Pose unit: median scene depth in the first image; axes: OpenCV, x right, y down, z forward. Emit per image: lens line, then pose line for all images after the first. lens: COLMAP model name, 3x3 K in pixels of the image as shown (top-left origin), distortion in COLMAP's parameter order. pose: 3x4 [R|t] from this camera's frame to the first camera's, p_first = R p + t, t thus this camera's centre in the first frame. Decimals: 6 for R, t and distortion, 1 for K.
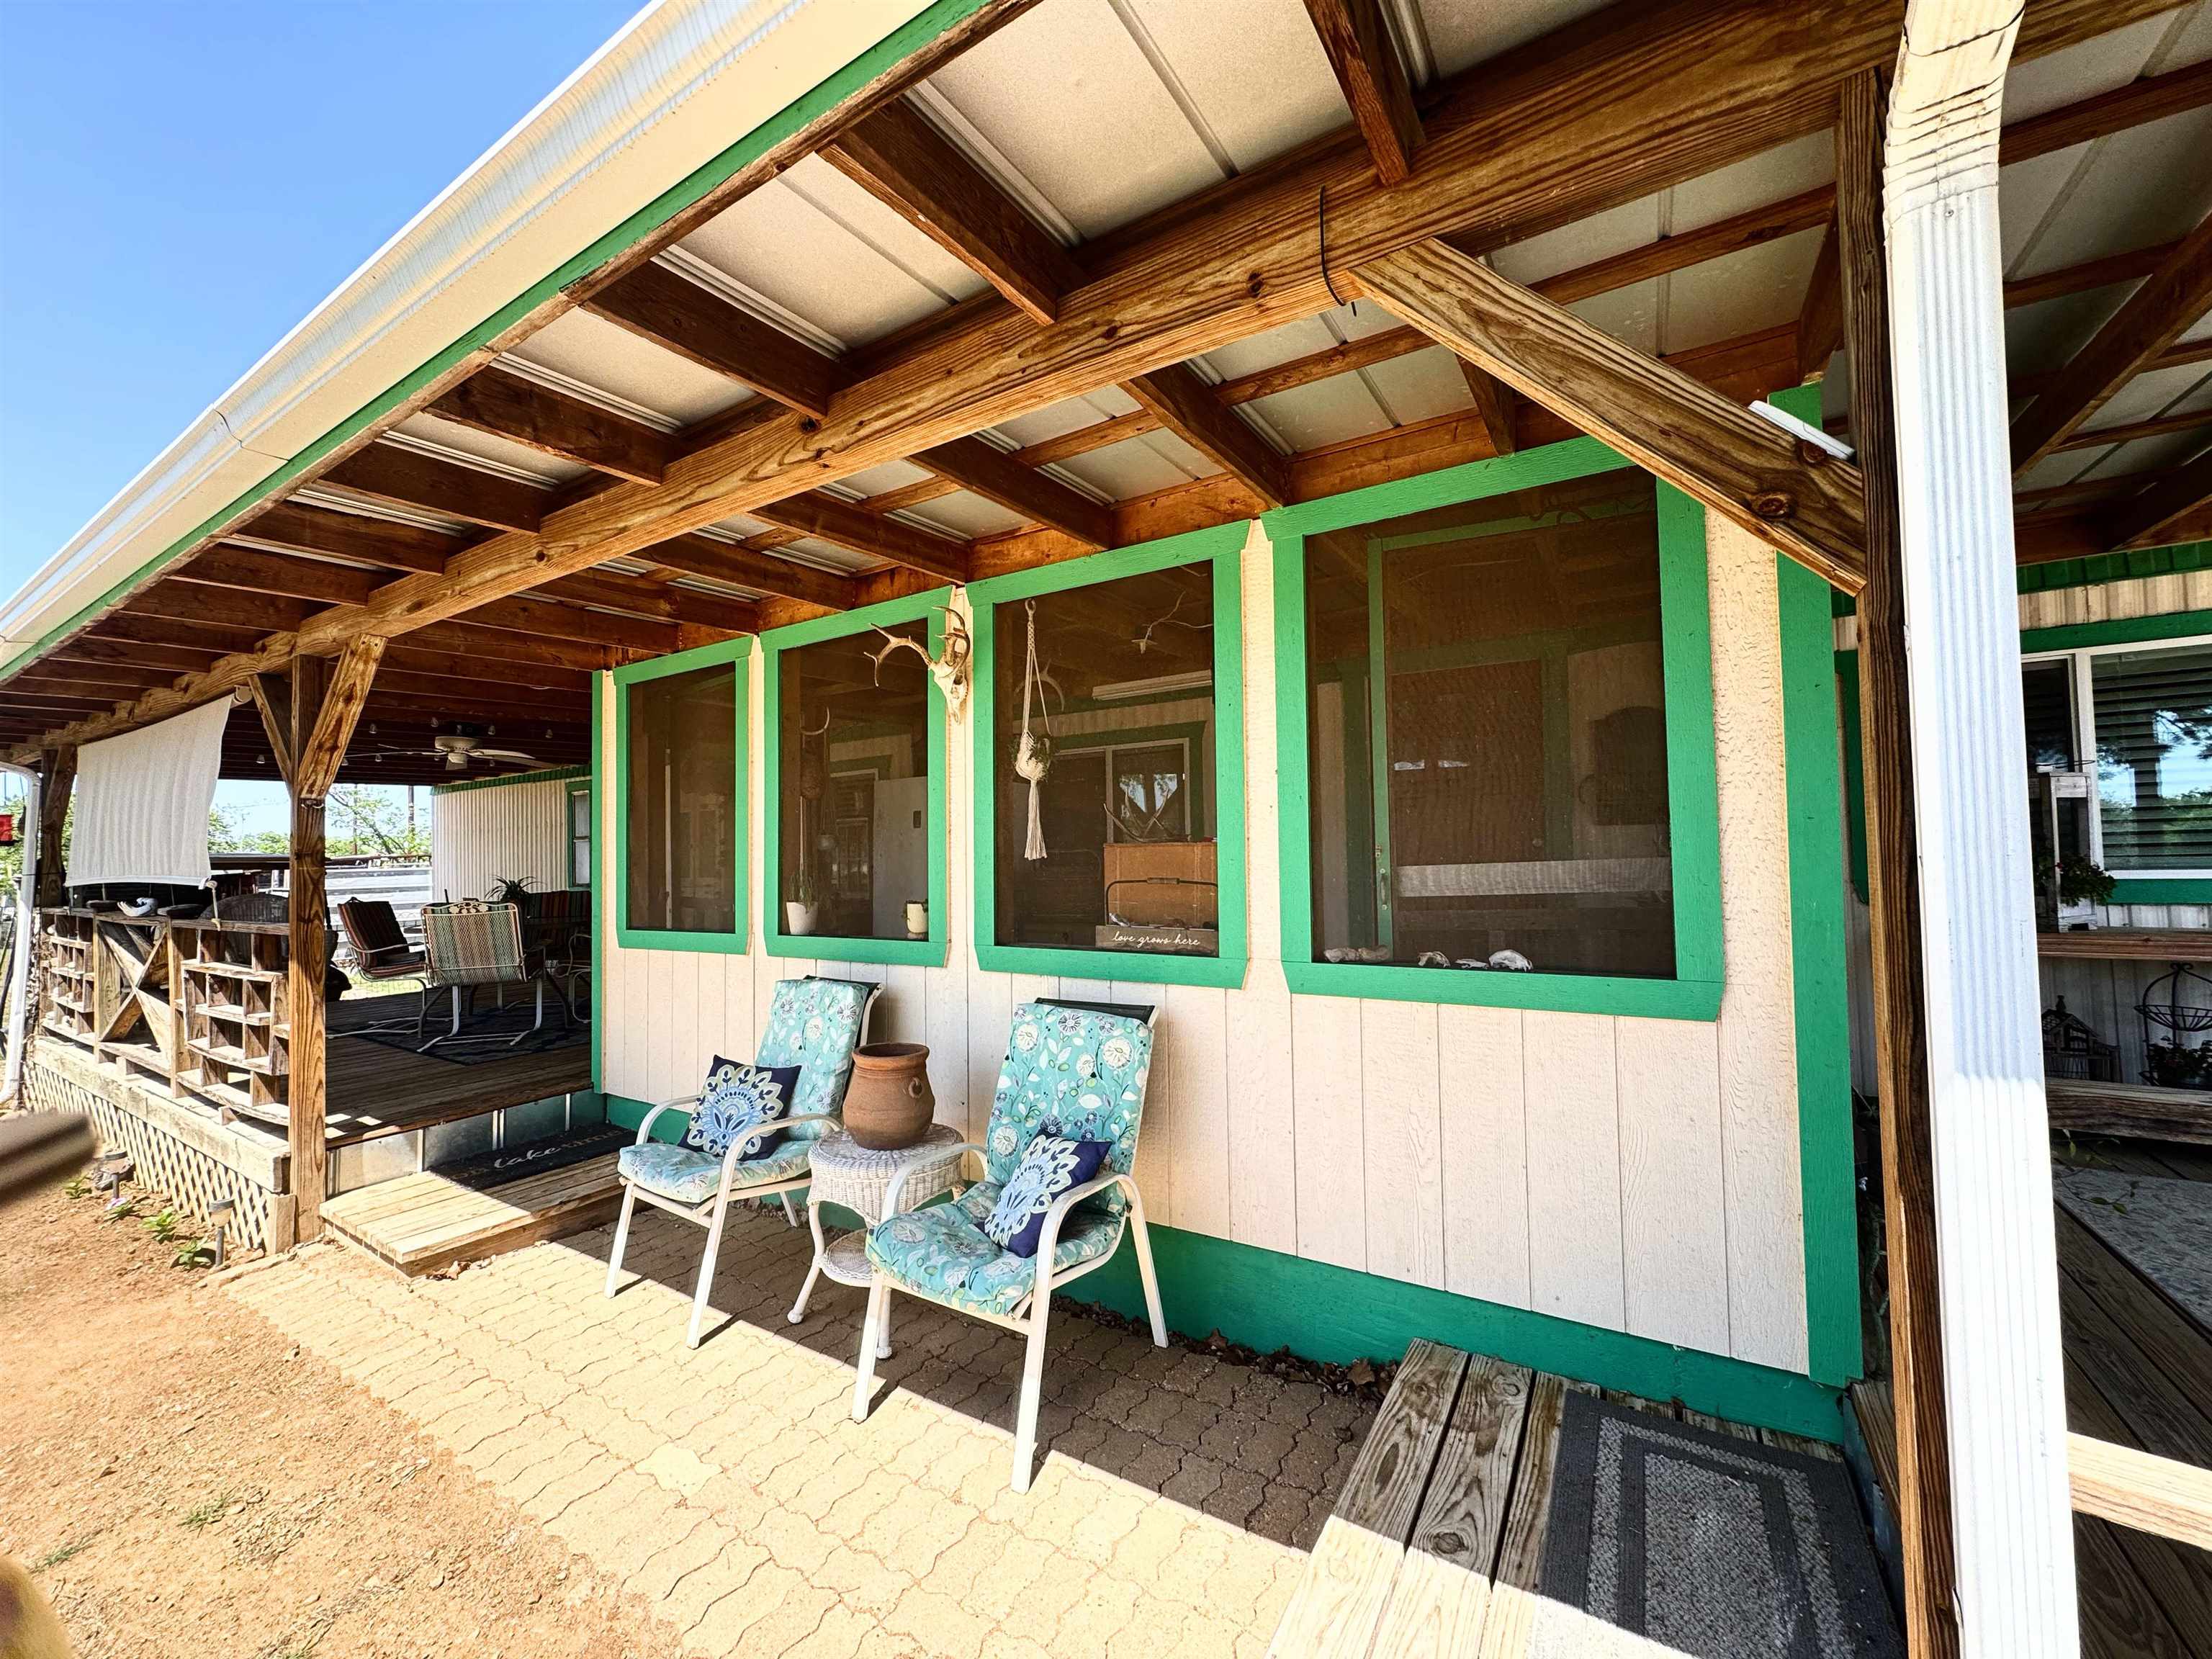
lens RADIAL K [[885.7, 0, 1110.6], [0, 885.7, 825.6], [0, 0, 1]] dist [-0.000990, -0.000161]
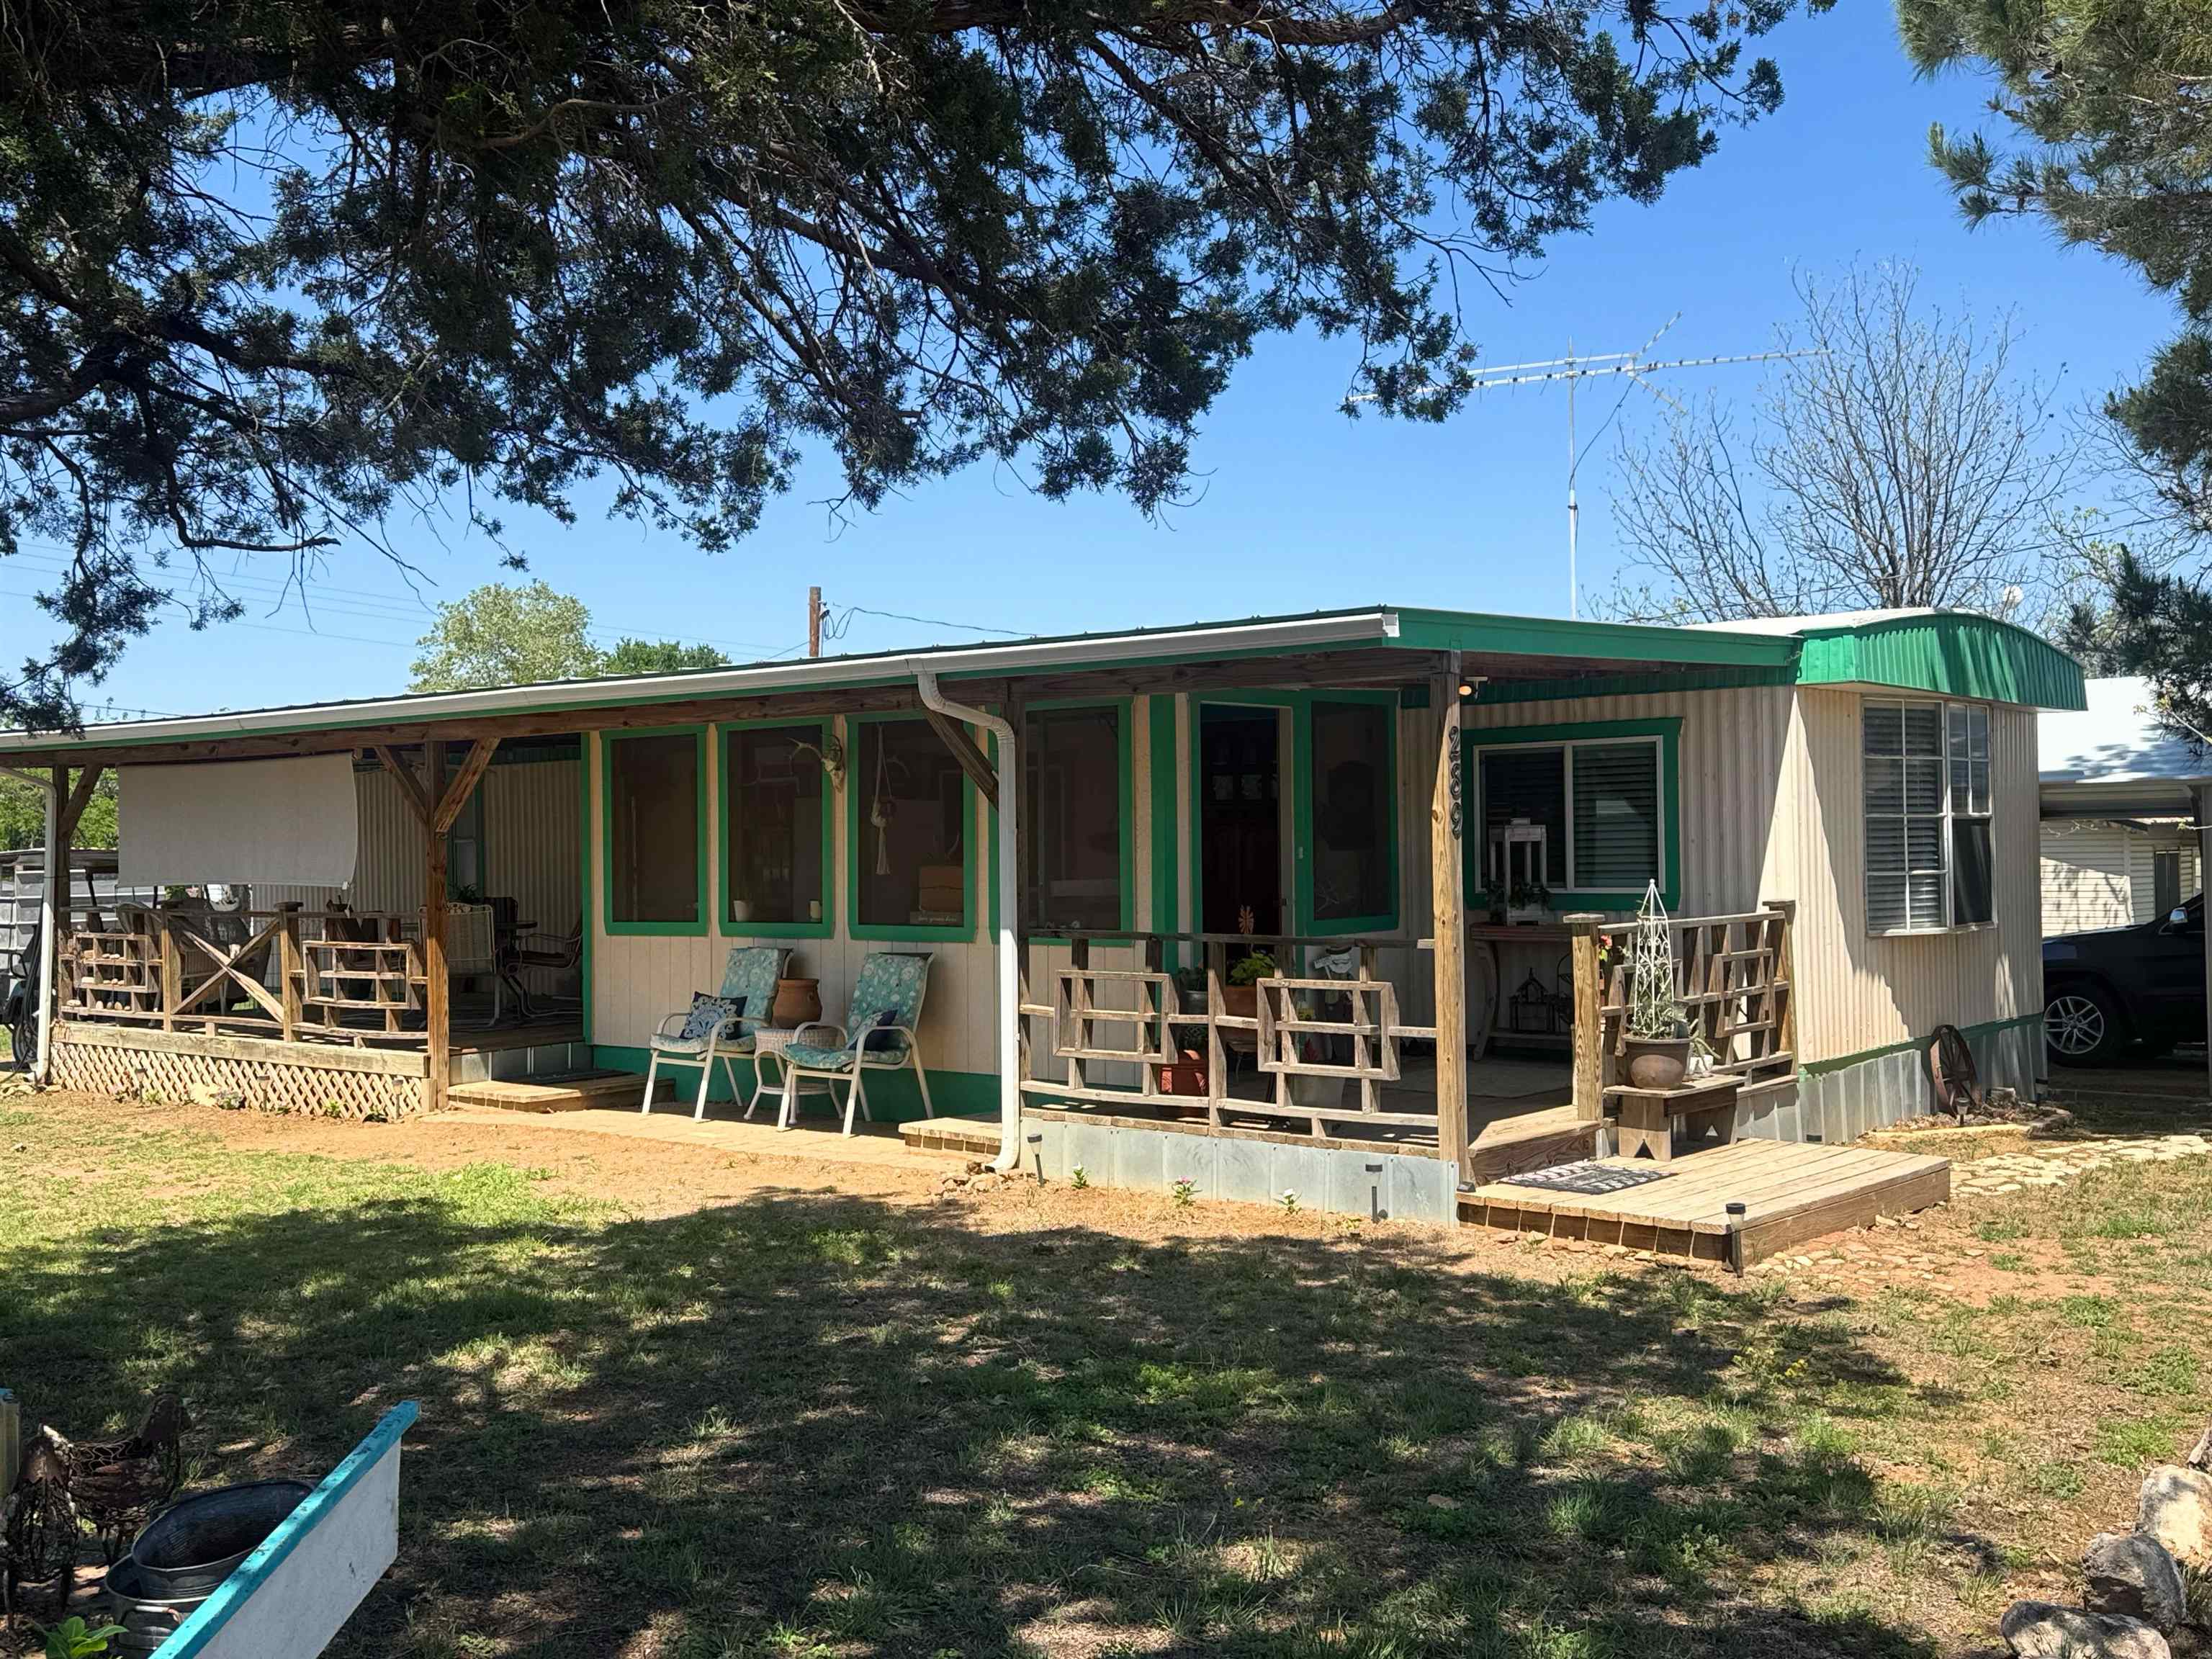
lens RADIAL K [[2196.4, 0, 1076.9], [0, 2196.4, 819.6], [0, 0, 1]] dist [0.147212, -0.078036]
pose [[0.990194, 0.004855, -0.139617, 0.847536], [-0.001401, 0.999691, 0.024824, -0.167158], [0.139695, -0.024385, 0.989894, -3.029735]]
